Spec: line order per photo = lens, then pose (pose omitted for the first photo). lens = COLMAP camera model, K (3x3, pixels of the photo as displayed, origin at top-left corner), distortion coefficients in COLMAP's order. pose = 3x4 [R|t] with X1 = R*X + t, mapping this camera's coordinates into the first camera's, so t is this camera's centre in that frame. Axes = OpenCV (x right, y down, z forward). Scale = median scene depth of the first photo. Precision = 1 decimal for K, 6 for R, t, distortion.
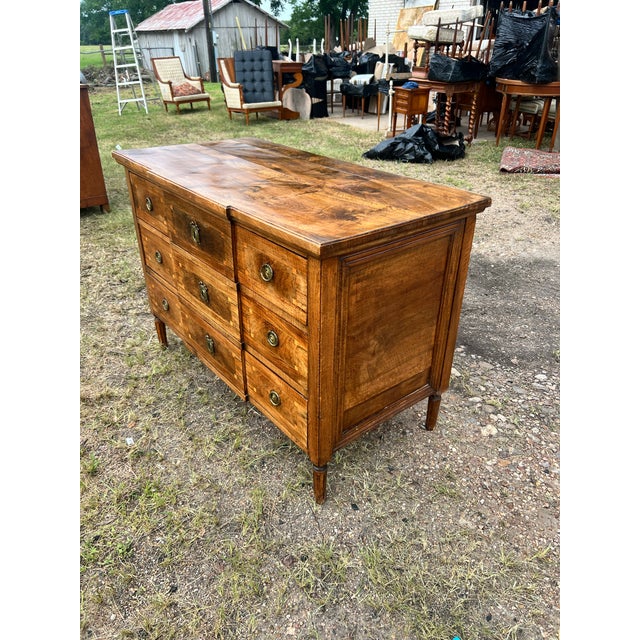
lens RADIAL K [[481.2, 0, 318.9], [0, 481.2, 318.5], [0, 0, 1]] dist [0.019742, -0.006622]
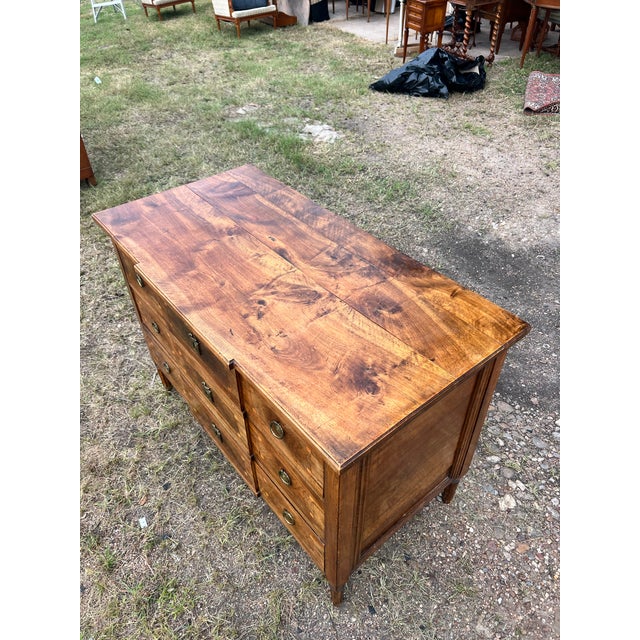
lens RADIAL K [[479.9, 0, 315.6], [0, 479.9, 317.4], [0, 0, 1]] dist [0.038152, -0.039049]
pose [[0.999684, -0.019552, -0.015795, -0.011626], [0.022385, 0.978360, 0.205696, -0.313851], [0.011431, -0.205984, 0.978489, 0.104986]]
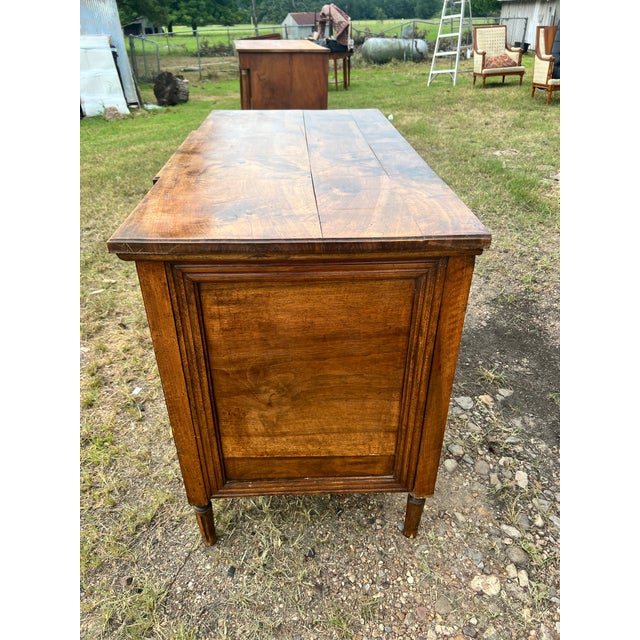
lens RADIAL K [[483.4, 0, 320.0], [0, 483.4, 320.0], [0, 0, 1]] dist [0.030312, -0.038099]
pose [[0.801984, 0.304244, -0.514059, 0.365156], [-0.281393, 0.951527, 0.124155, -0.115879], [0.526915, 0.045082, 0.848722, 0.278826]]
